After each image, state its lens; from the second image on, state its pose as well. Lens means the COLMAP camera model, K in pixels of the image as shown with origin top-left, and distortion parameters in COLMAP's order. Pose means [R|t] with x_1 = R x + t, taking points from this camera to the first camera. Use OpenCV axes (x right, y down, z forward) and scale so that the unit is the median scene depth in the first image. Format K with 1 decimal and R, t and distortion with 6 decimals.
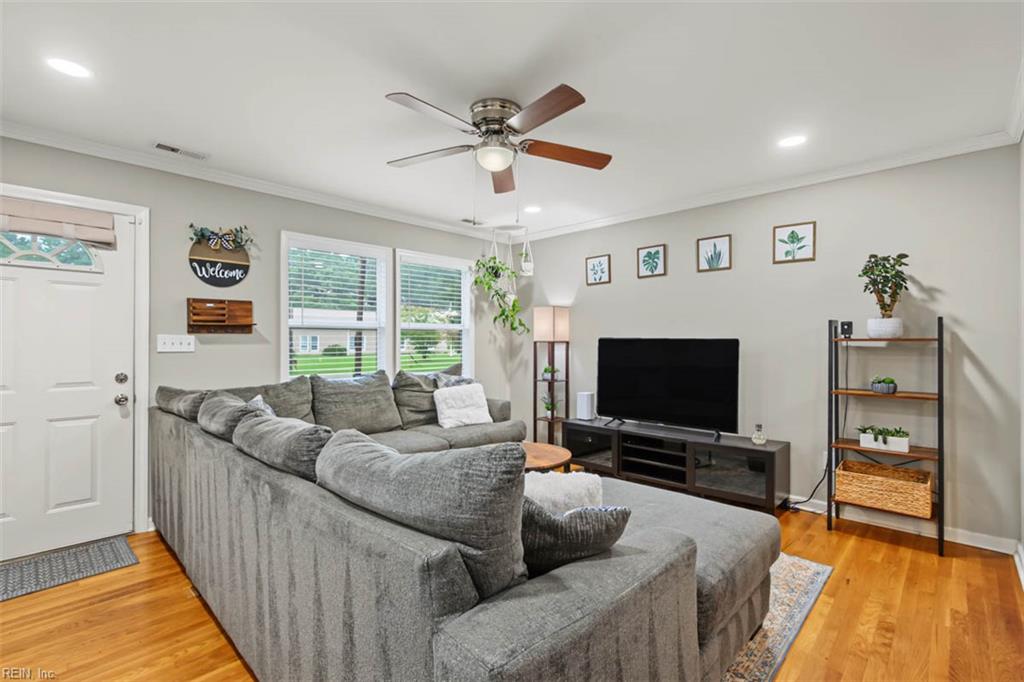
lens RADIAL K [[472.3, 0, 485.4], [0, 472.3, 337.1], [0, 0, 1]] dist [0.000396, 0.000031]
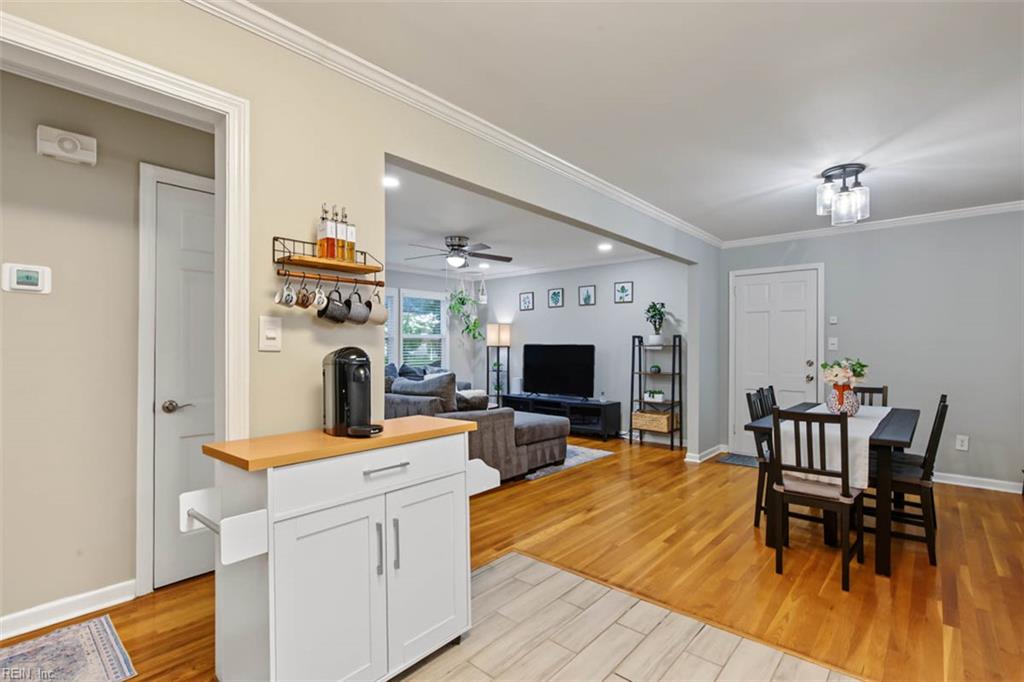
lens RADIAL K [[486.7, 0, 507.8], [0, 486.7, 342.6], [0, 0, 1]] dist [-0.008309, 0.000058]
pose [[0.996815, 0.002126, 0.079724, 0.051256], [-0.002499, 0.999986, 0.004579, -0.011775], [-0.079714, -0.004763, 0.996806, -0.737268]]
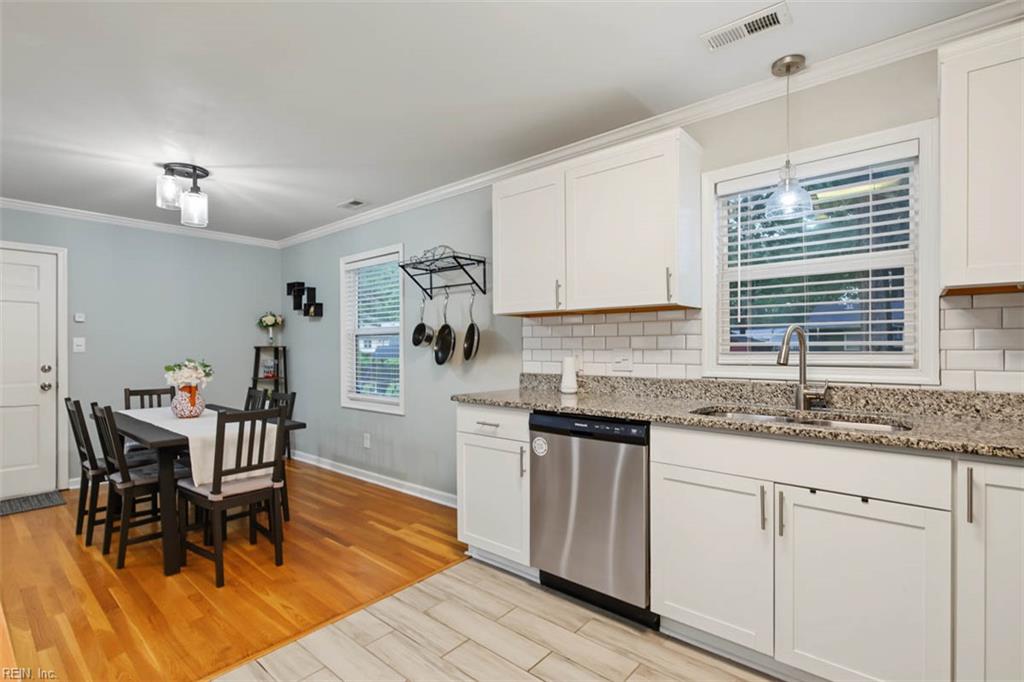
lens RADIAL K [[465.8, 0, 530.7], [0, 465.8, 346.5], [0, 0, 1]] dist [0.000483, 0.000363]
pose [[-0.111210, 0.002786, 0.993793, -0.167949], [-0.008892, 0.999953, -0.003798, -0.006608], [-0.993757, -0.009259, -0.111180, -0.439759]]
